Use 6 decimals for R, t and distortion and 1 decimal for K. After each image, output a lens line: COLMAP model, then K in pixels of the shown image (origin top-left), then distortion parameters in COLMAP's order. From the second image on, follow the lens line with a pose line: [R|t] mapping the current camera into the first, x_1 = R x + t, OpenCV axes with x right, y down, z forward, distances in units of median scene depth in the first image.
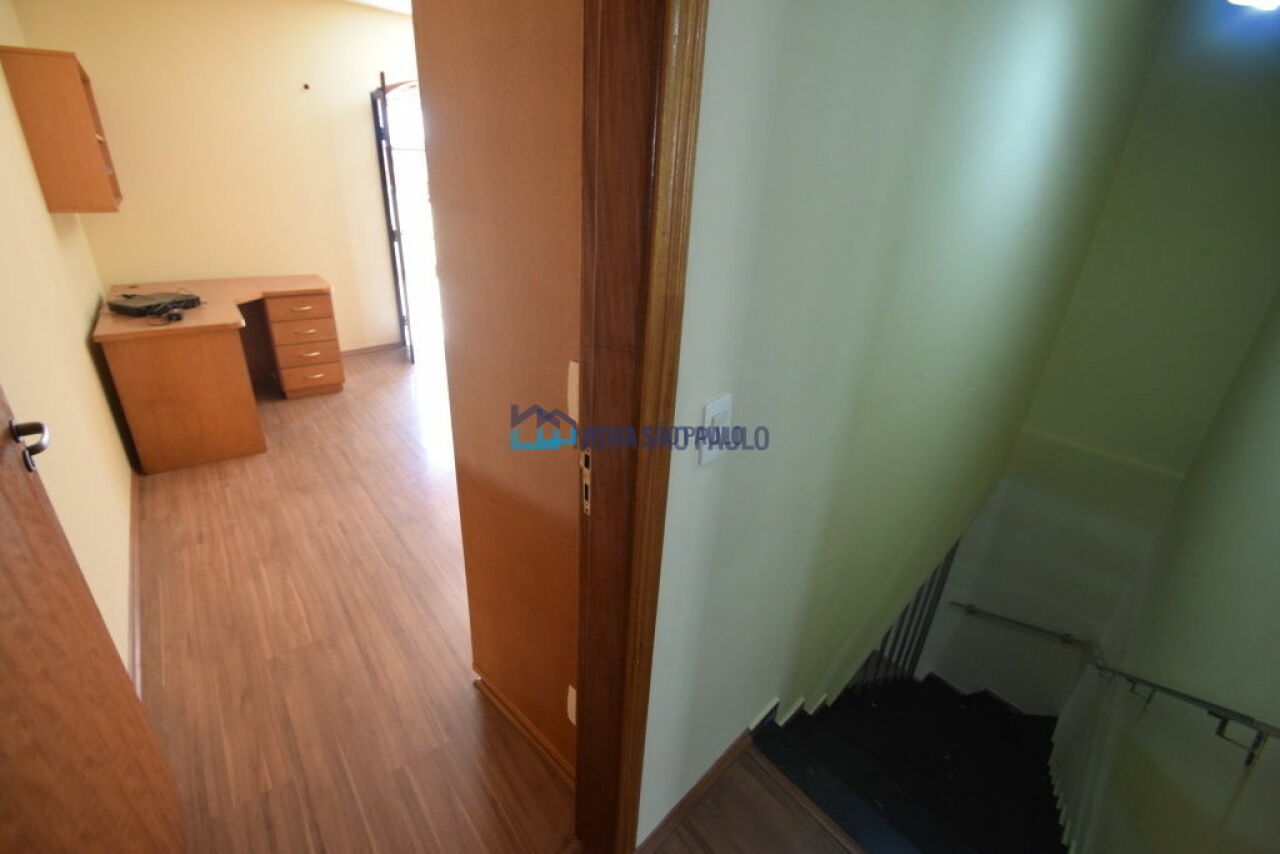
lens RADIAL K [[541.2, 0, 640.0], [0, 541.2, 427.0], [0, 0, 1]] dist [0.002069, -0.017334]
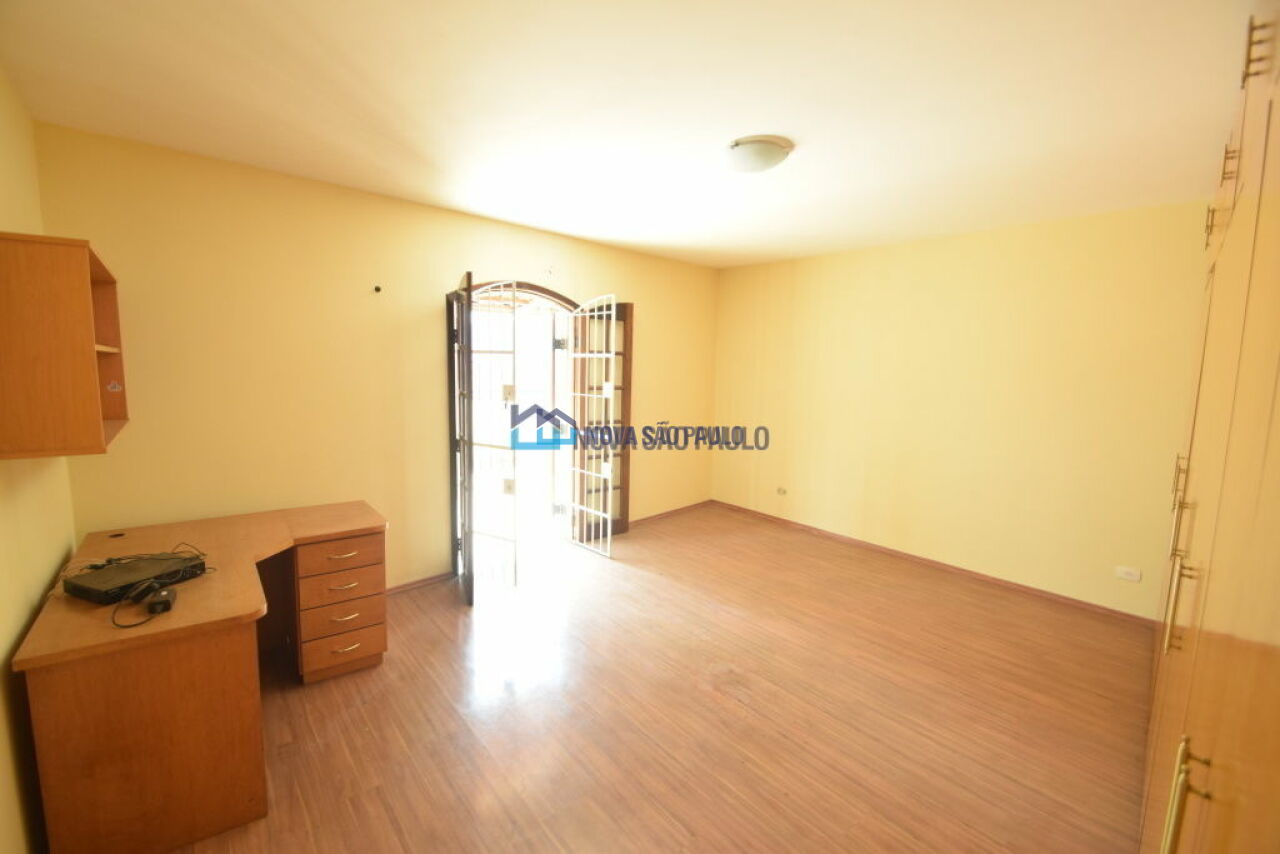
lens RADIAL K [[547.2, 0, 640.0], [0, 547.2, 427.0], [0, 0, 1]] dist [-0.001043, -0.012400]
pose [[0.999304, -0.036811, -0.006060, -0.213554], [0.033116, 0.950084, -0.310232, -0.140921], [0.017178, 0.309816, 0.950641, 0.248473]]
